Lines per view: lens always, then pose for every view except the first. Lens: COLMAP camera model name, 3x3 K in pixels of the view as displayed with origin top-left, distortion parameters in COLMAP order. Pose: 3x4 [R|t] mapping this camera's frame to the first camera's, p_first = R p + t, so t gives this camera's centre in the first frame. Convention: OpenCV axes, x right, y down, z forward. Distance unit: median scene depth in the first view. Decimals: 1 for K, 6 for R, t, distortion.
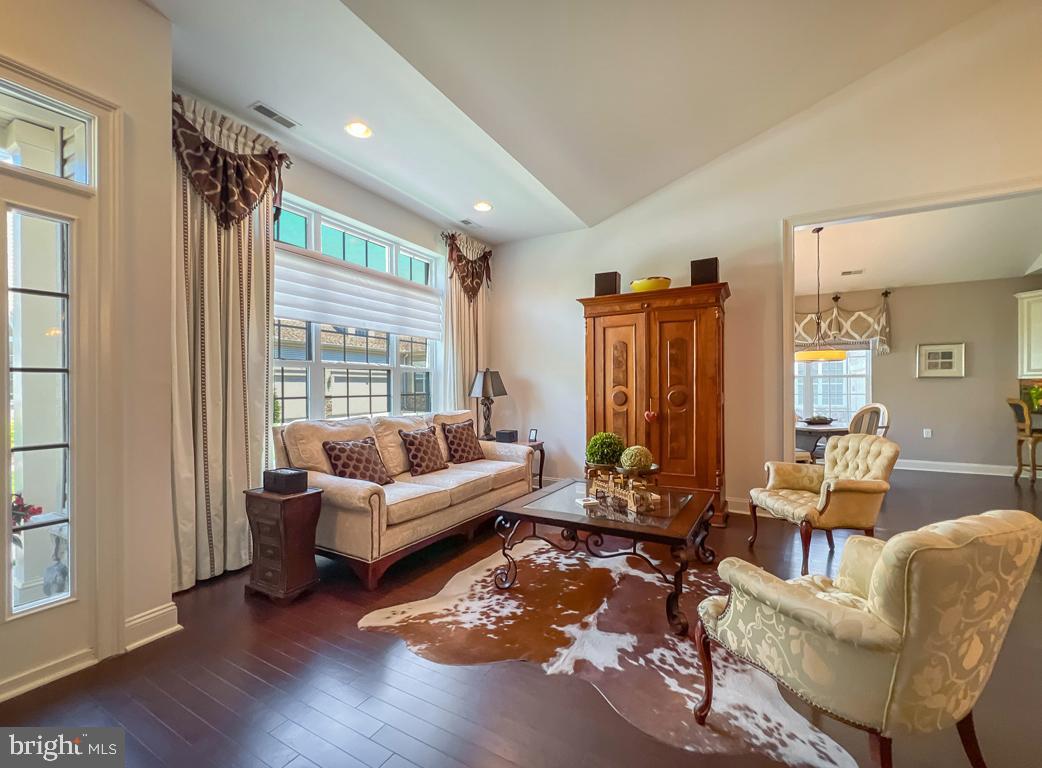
lens RADIAL K [[432.2, 0, 517.5], [0, 432.2, 390.9], [0, 0, 1]] dist [0.000886, 0.000081]
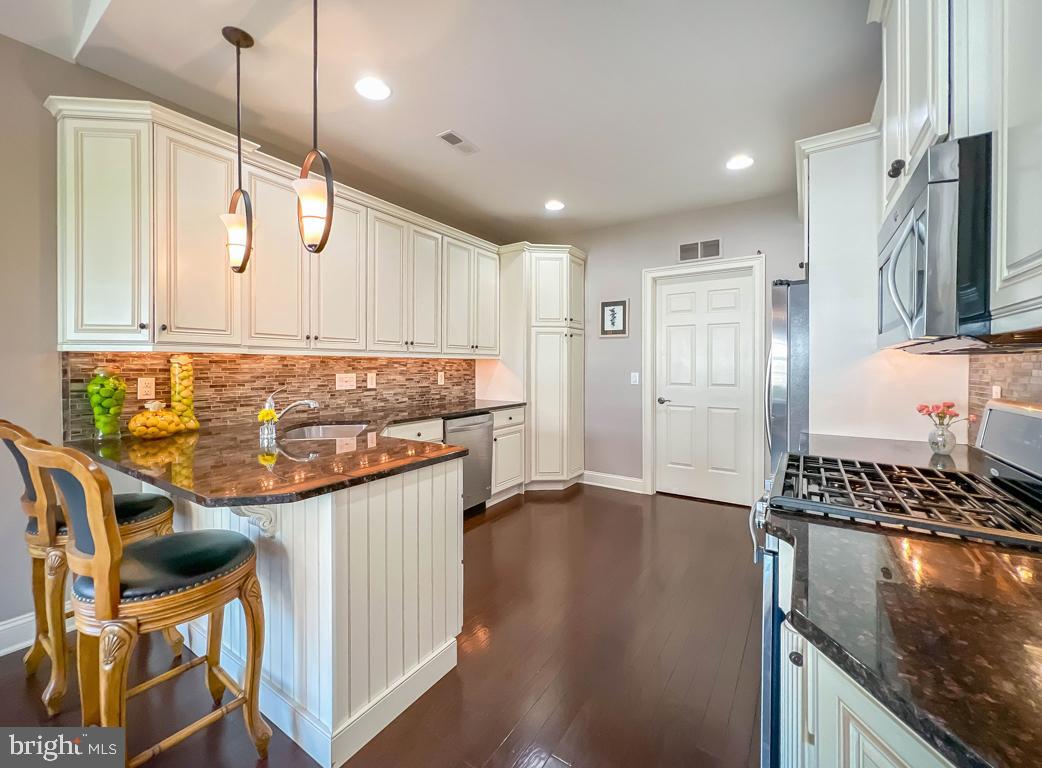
lens RADIAL K [[428.6, 0, 518.2], [0, 428.6, 364.0], [0, 0, 1]] dist [-0.001249, -0.000126]
pose [[0.069785, 0.006898, 0.997538, 1.679519], [0.002182, 0.999973, -0.007067, -0.029354], [-0.997560, 0.002670, 0.069768, 1.212205]]
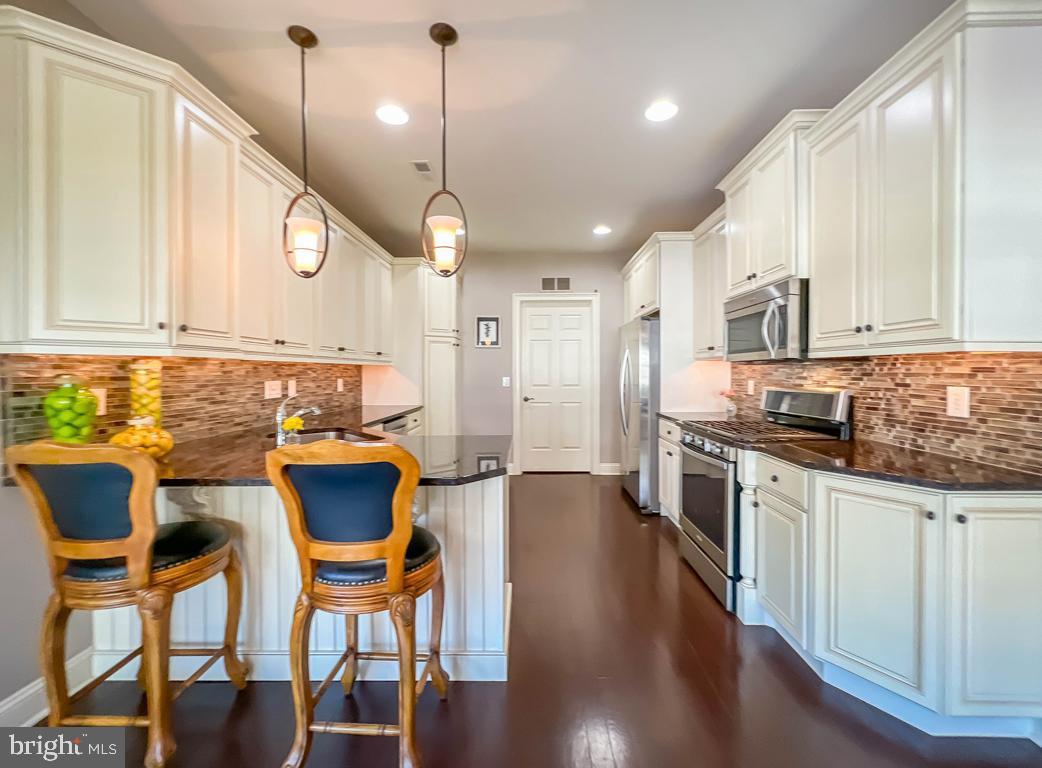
lens RADIAL K [[420.6, 0, 525.9], [0, 420.6, 370.9], [0, 0, 1]] dist [-0.000791, -0.000287]
pose [[-0.481582, 0.005119, 0.876386, 1.590145], [0.006966, 0.999974, -0.002013, -0.030853], [-0.876374, 0.005136, -0.481605, 1.697184]]
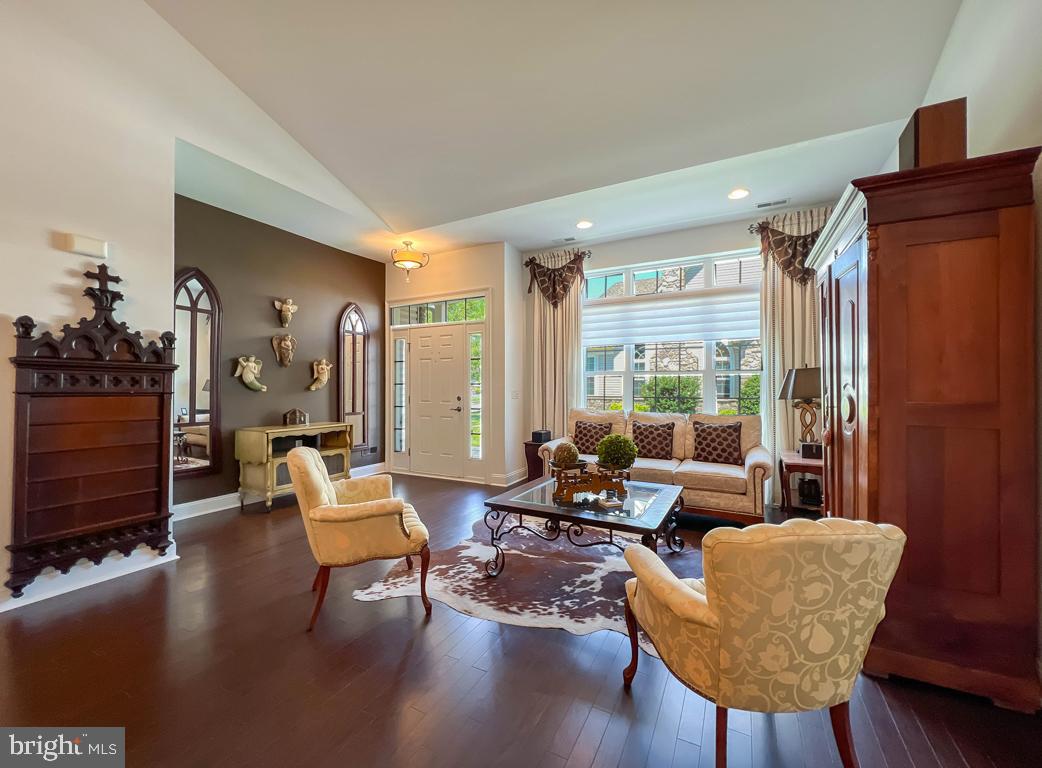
lens RADIAL K [[419.9, 0, 521.0], [0, 419.9, 384.0], [0, 0, 1]] dist [-0.001465, -0.000114]
pose [[0.033392, -0.006398, -0.999422, 1.216822], [-0.003614, 0.999972, -0.006523, -0.012497], [0.999436, 0.003830, 0.033368, 0.761774]]
